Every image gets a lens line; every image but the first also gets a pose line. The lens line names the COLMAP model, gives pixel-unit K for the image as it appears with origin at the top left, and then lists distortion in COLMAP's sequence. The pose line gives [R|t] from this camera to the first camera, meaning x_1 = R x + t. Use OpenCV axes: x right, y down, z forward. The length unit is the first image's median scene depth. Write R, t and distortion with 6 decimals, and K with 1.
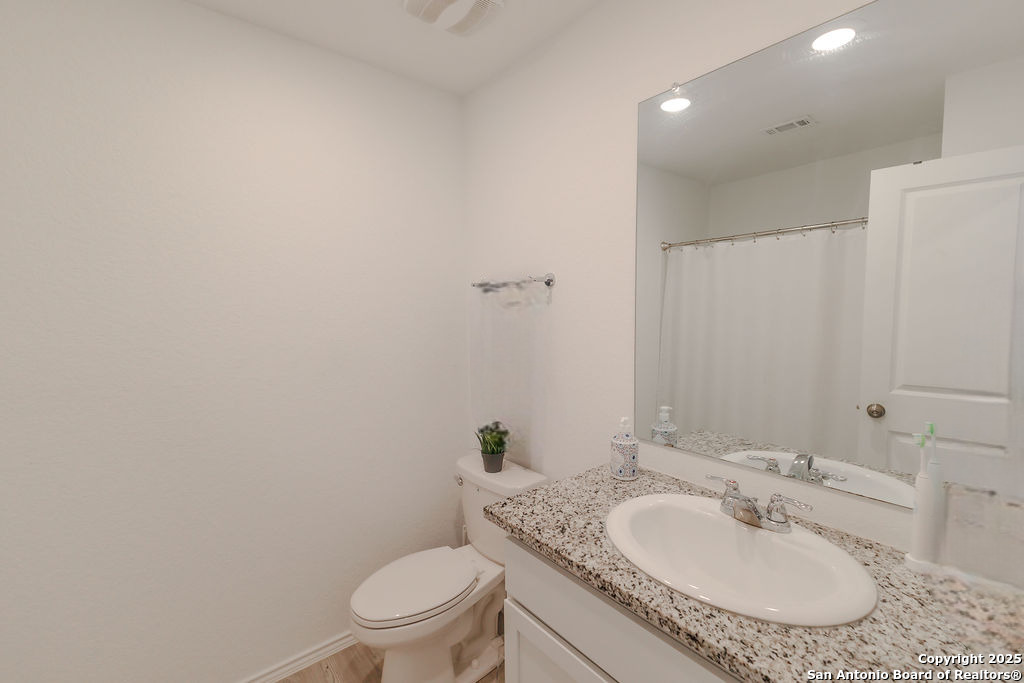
lens RADIAL K [[441.5, 0, 512.0], [0, 441.5, 341.5], [0, 0, 1]] dist [0.000995, 0.000161]
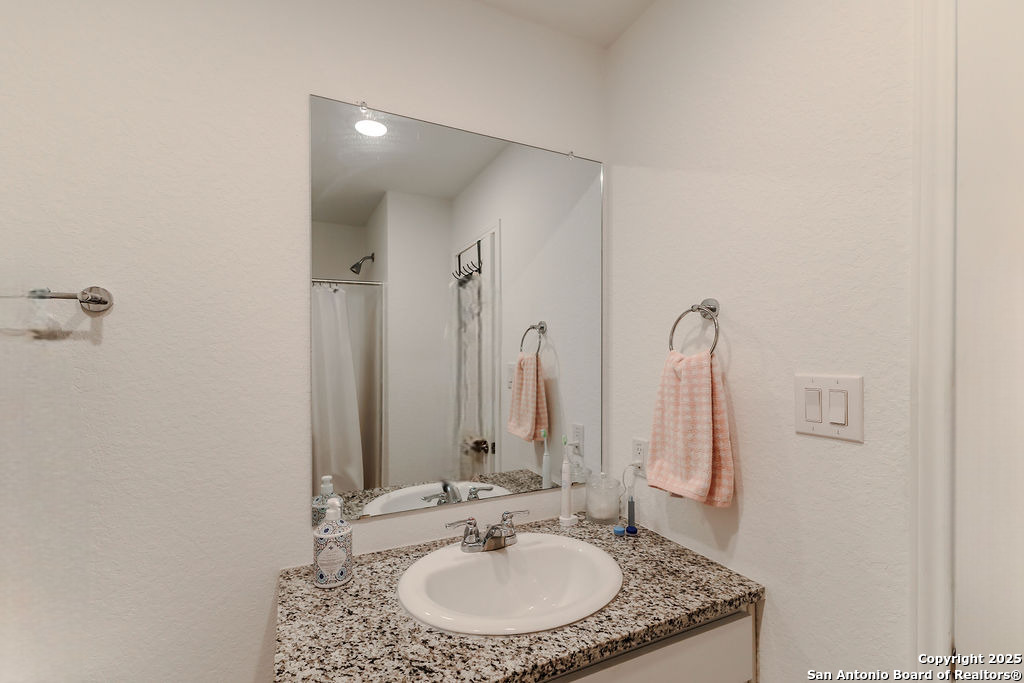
lens RADIAL K [[453.0, 0, 512.2], [0, 453.0, 354.1], [0, 0, 1]] dist [0.013010, -0.000004]
pose [[0.213922, 0.008801, 0.976811, -0.577171], [0.069734, 0.997271, -0.024257, -0.044645], [-0.974358, 0.073306, 0.212725, 0.692969]]
